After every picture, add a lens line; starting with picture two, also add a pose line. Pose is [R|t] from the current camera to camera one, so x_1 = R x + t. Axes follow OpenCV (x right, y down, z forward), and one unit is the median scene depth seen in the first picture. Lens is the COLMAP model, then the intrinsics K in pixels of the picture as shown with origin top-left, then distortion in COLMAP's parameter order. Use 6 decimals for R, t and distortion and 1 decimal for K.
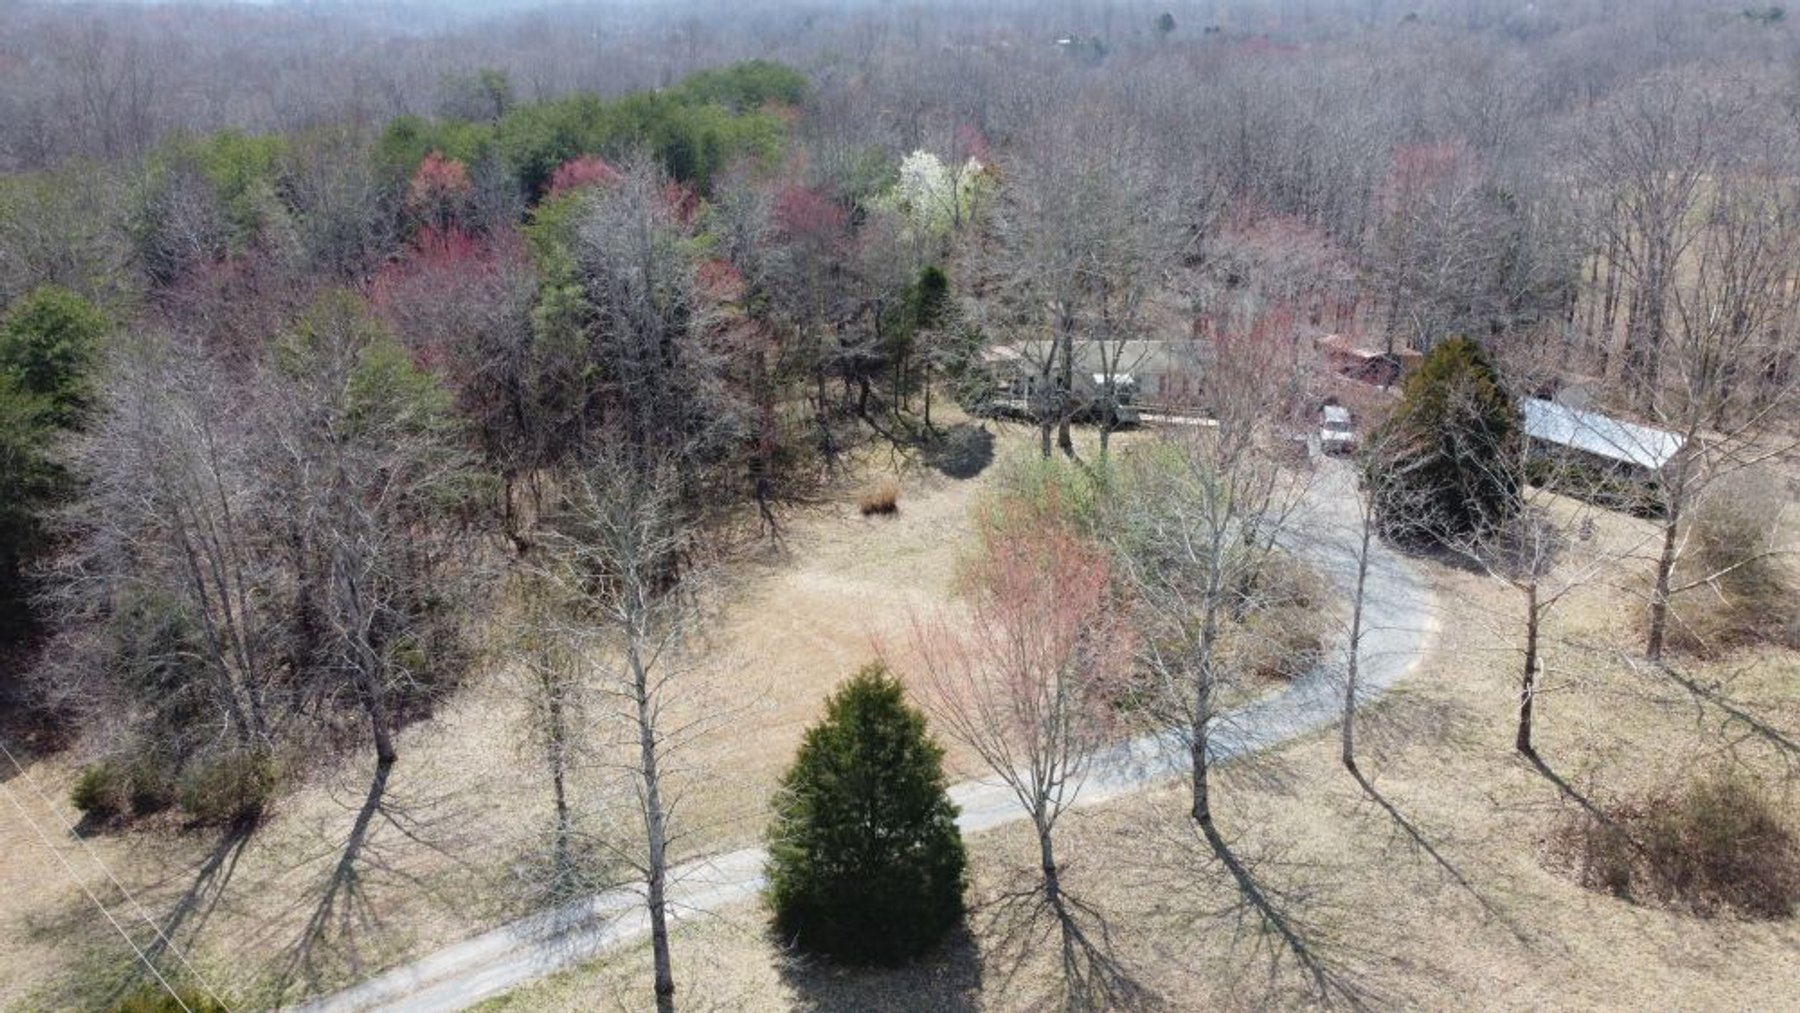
lens RADIAL K [[1351.7, 0, 903.3], [0, 1351.7, 503.4], [0, 0, 1]] dist [0.005570, -0.013959]
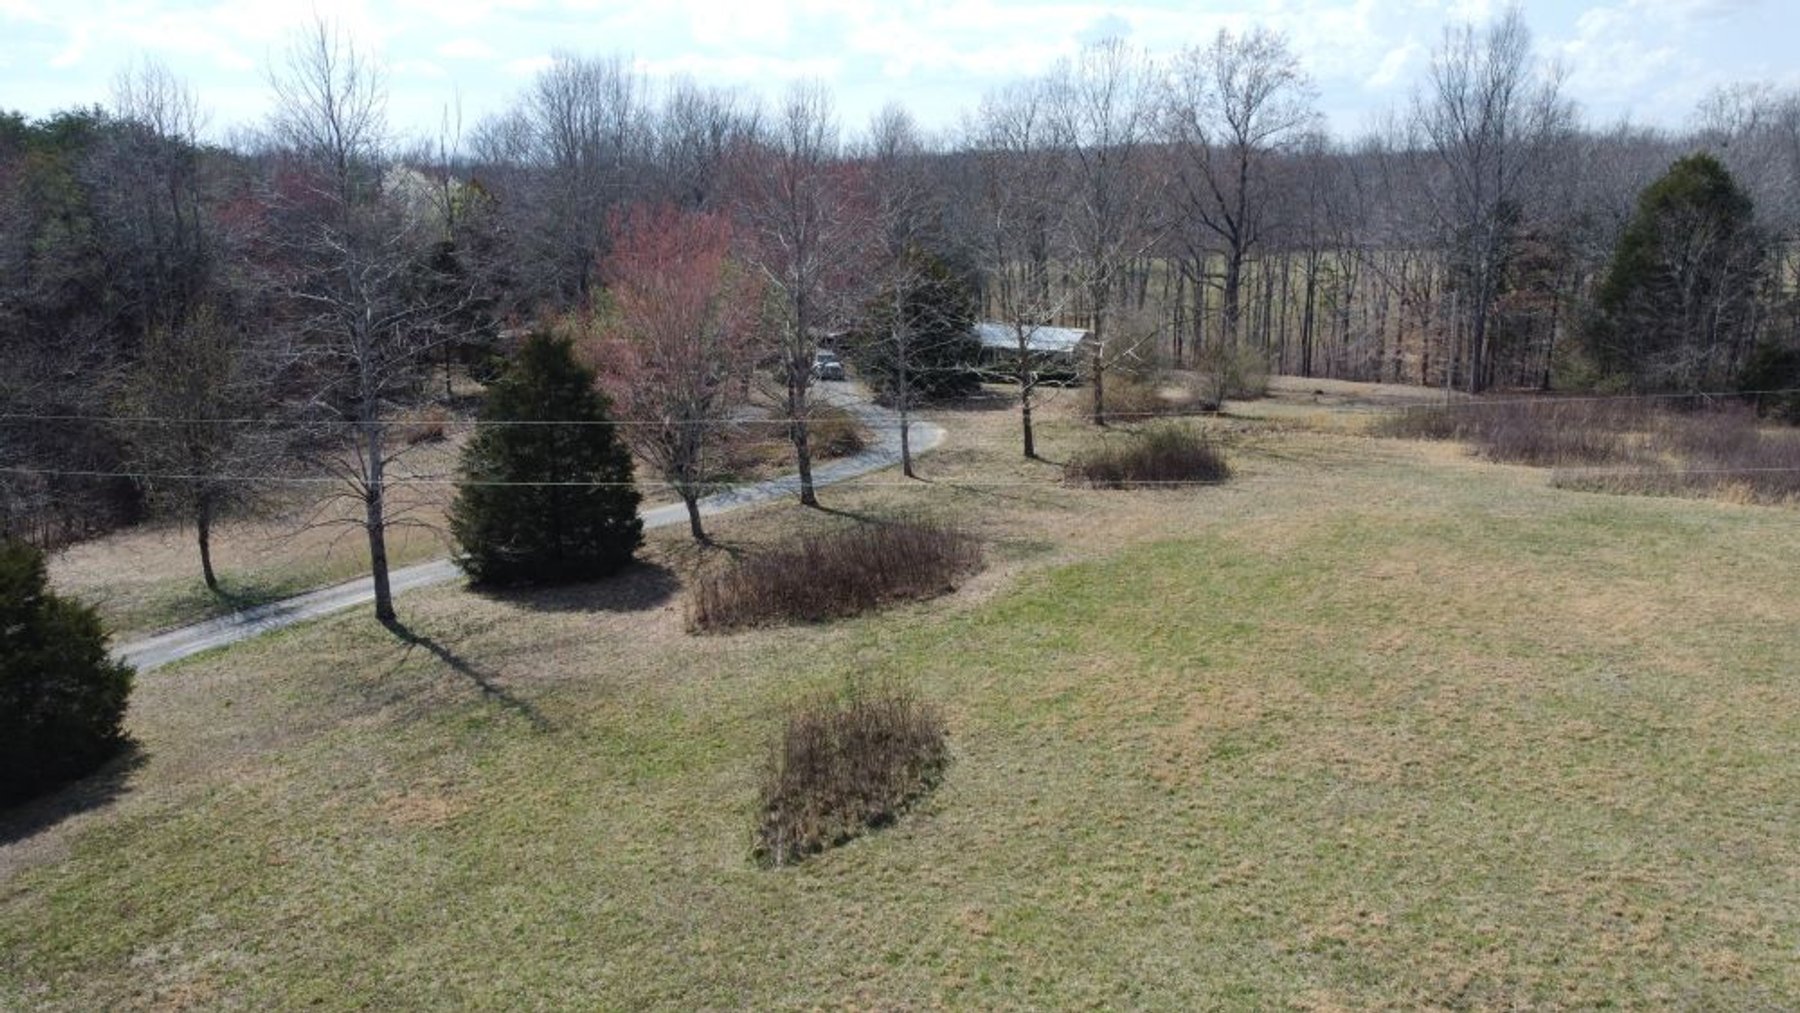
lens RADIAL K [[1351.7, 0, 898.4], [0, 1351.7, 511.2], [0, 0, 1]] dist [0.005570, -0.013959]
pose [[0.911425, -0.093833, 0.400624, -0.156790], [0.143437, 0.985030, -0.095610, 0.300266], [-0.385656, 0.144606, 0.911240, -0.105456]]
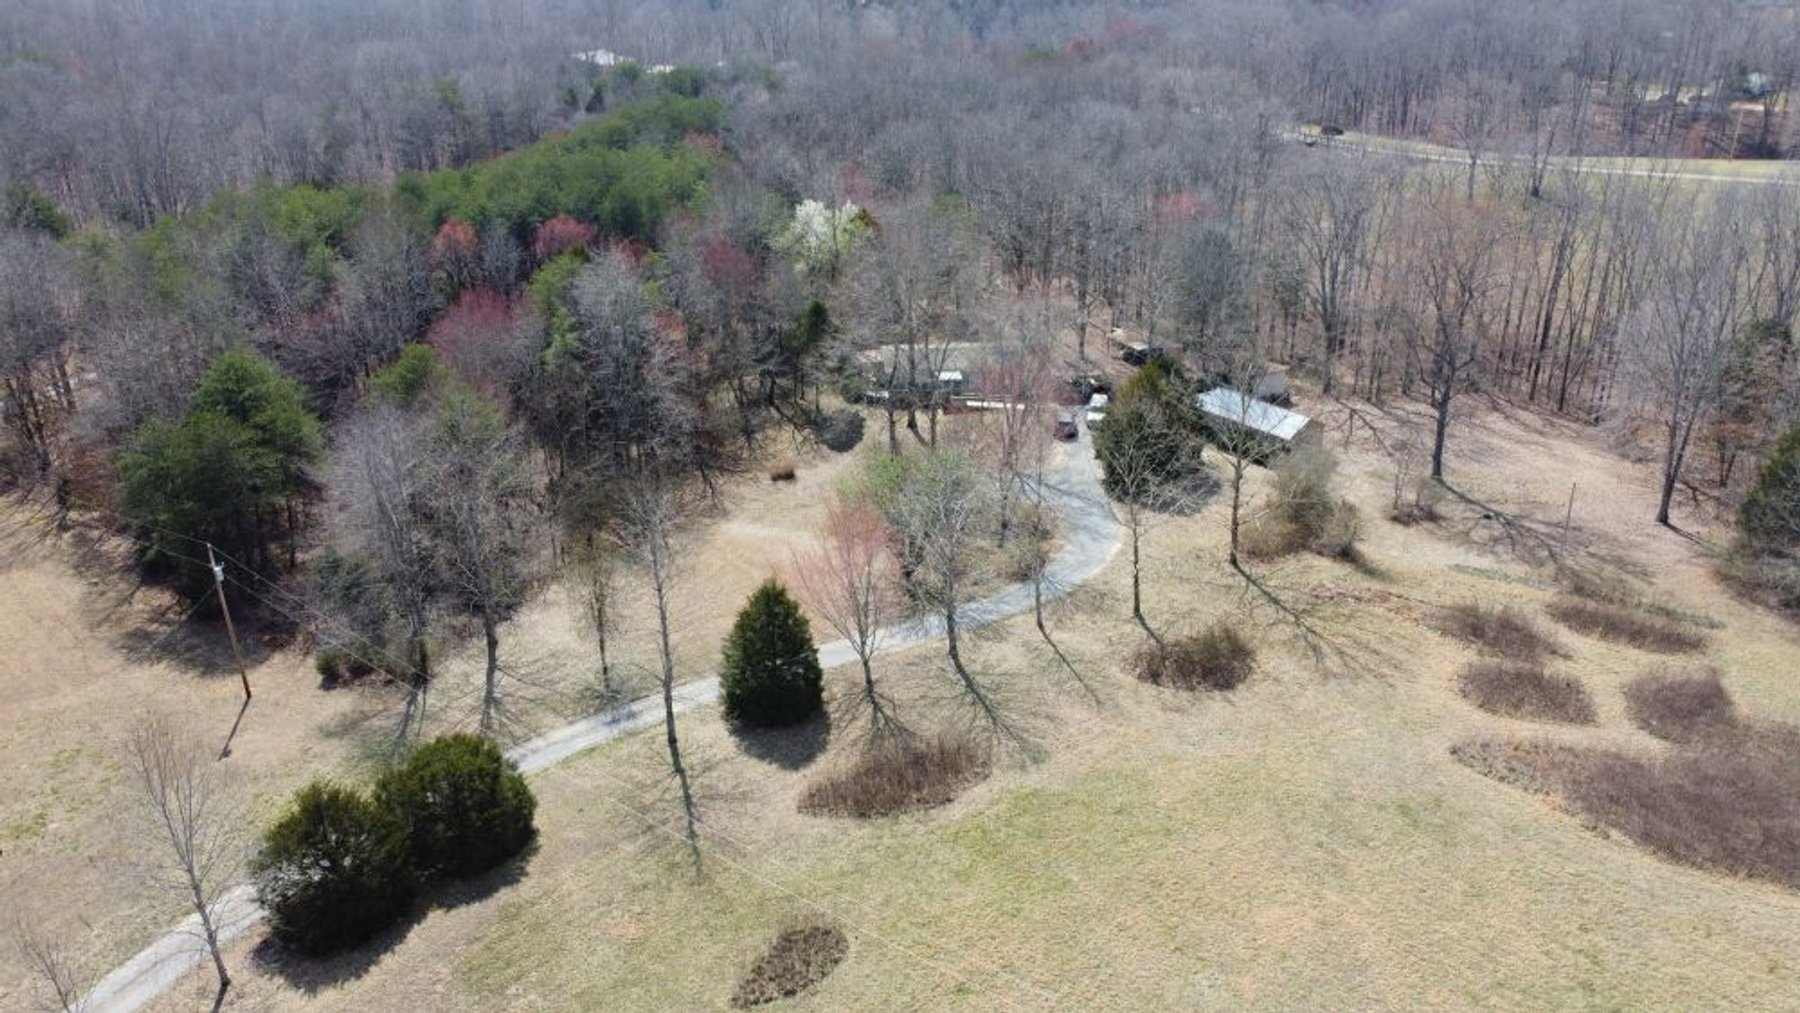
lens RADIAL K [[1351.7, 0, 900.6], [0, 1351.7, 505.9], [0, 0, 1]] dist [0.005570, -0.013959]
pose [[0.998222, -0.027047, 0.053116, 0.044361], [0.023875, 0.997945, 0.059466, -0.069556], [-0.054615, -0.058092, 0.996816, -0.690293]]
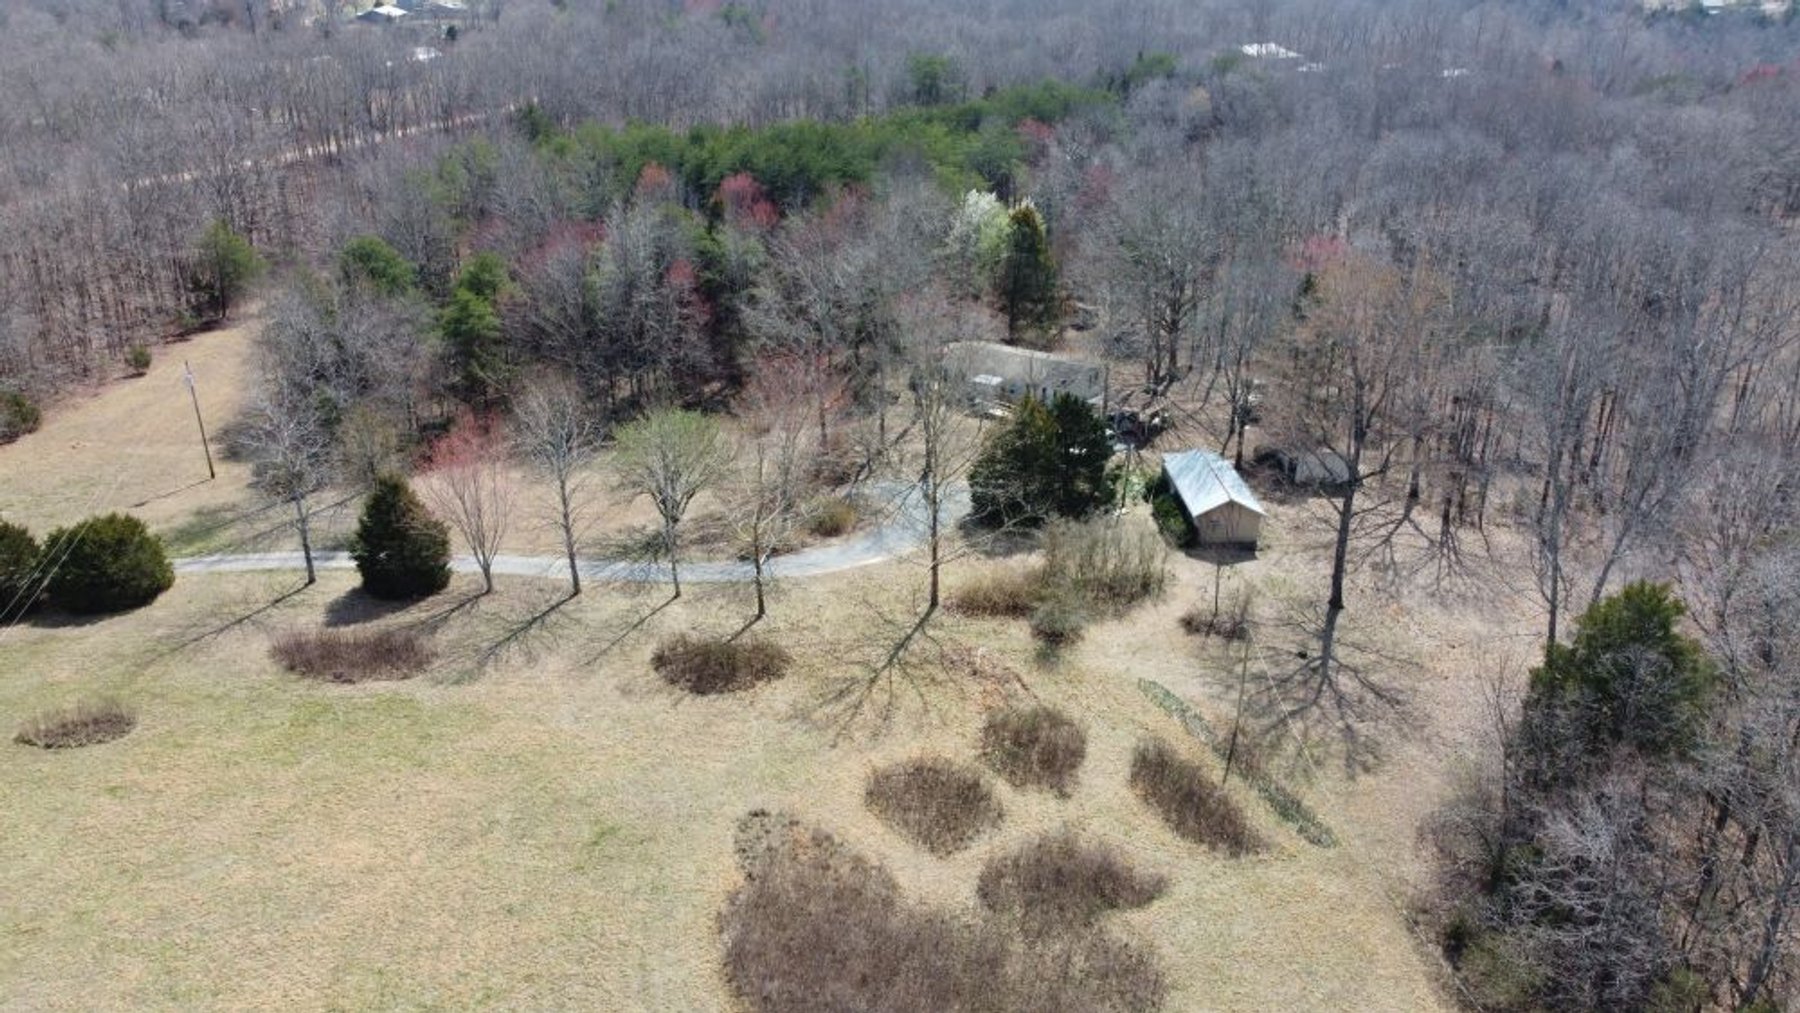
lens RADIAL K [[1351.7, 0, 902.2], [0, 1351.7, 501.8], [0, 0, 1]] dist [0.005570, -0.013959]
pose [[0.853851, 0.222239, -0.470688, 1.270324], [-0.193429, 0.974989, 0.109460, -0.175258], [0.483242, -0.002418, 0.875483, -0.429147]]
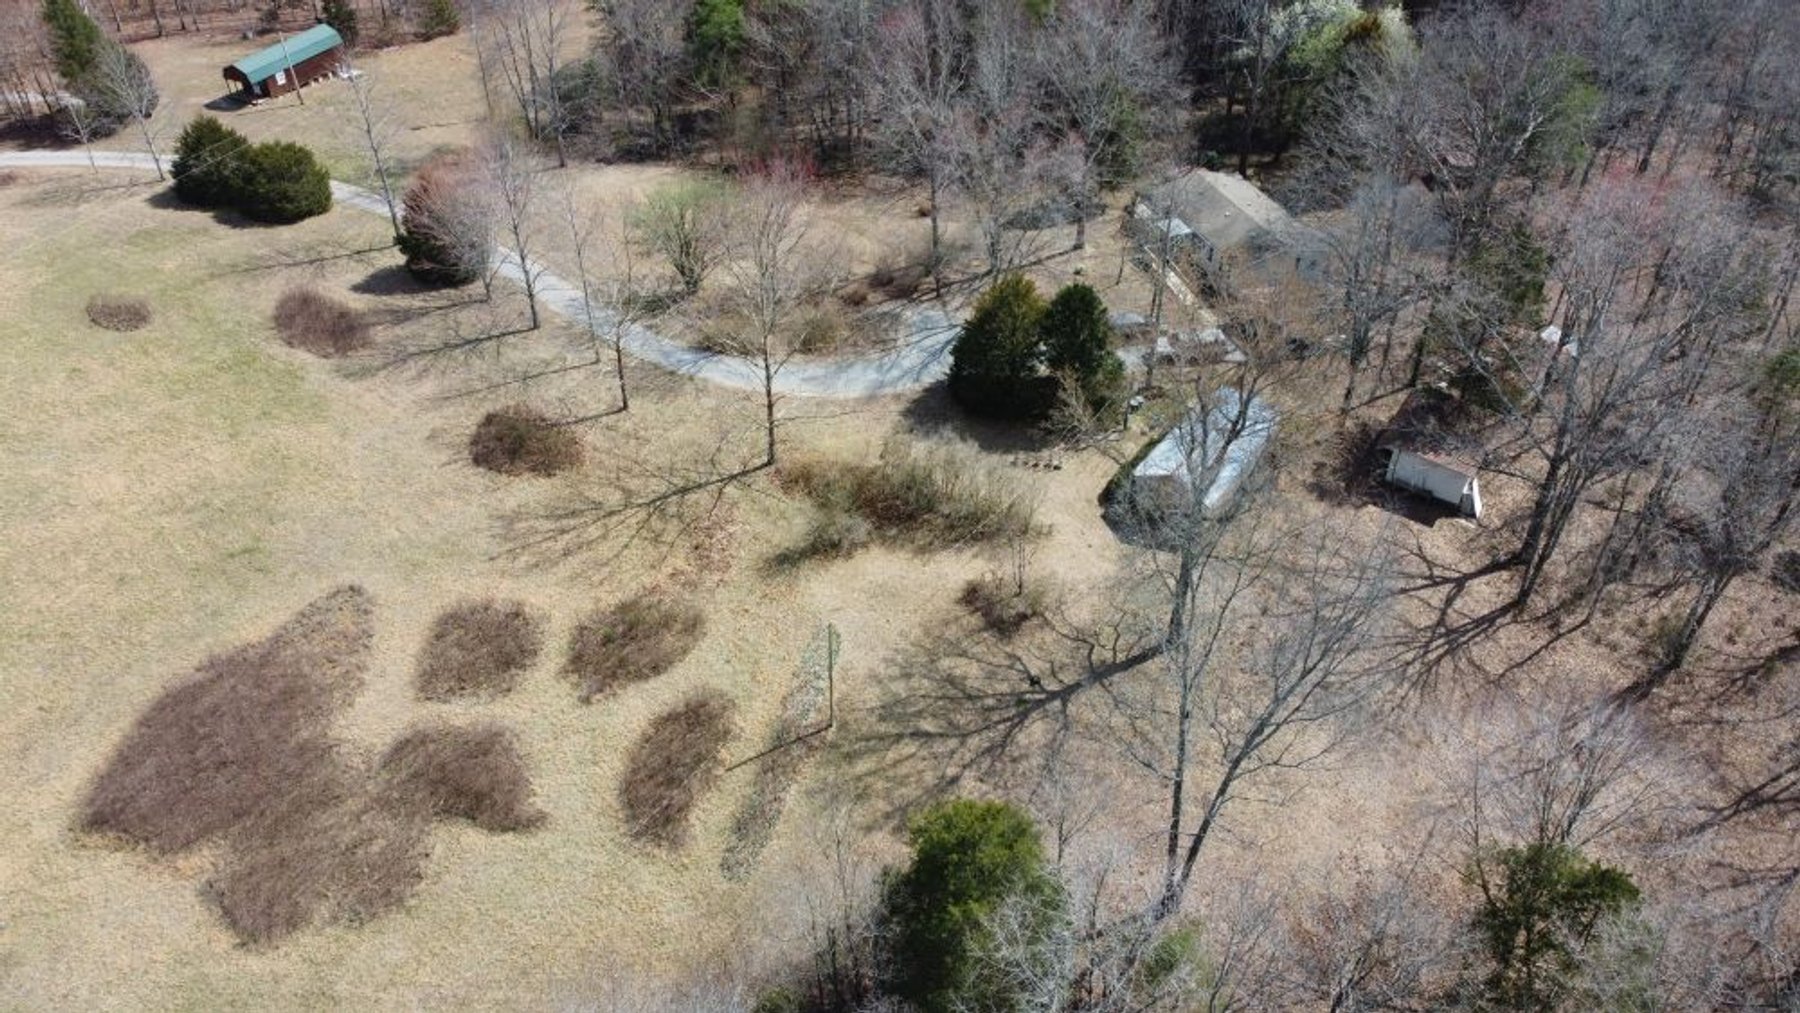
lens RADIAL K [[1351.7, 0, 910.4], [0, 1351.7, 493.4], [0, 0, 1]] dist [0.005570, -0.013959]
pose [[0.361089, 0.595369, -0.717740, 1.771554], [-0.342085, 0.800580, 0.491985, -0.682735], [0.867521, 0.067877, 0.492748, 0.384921]]
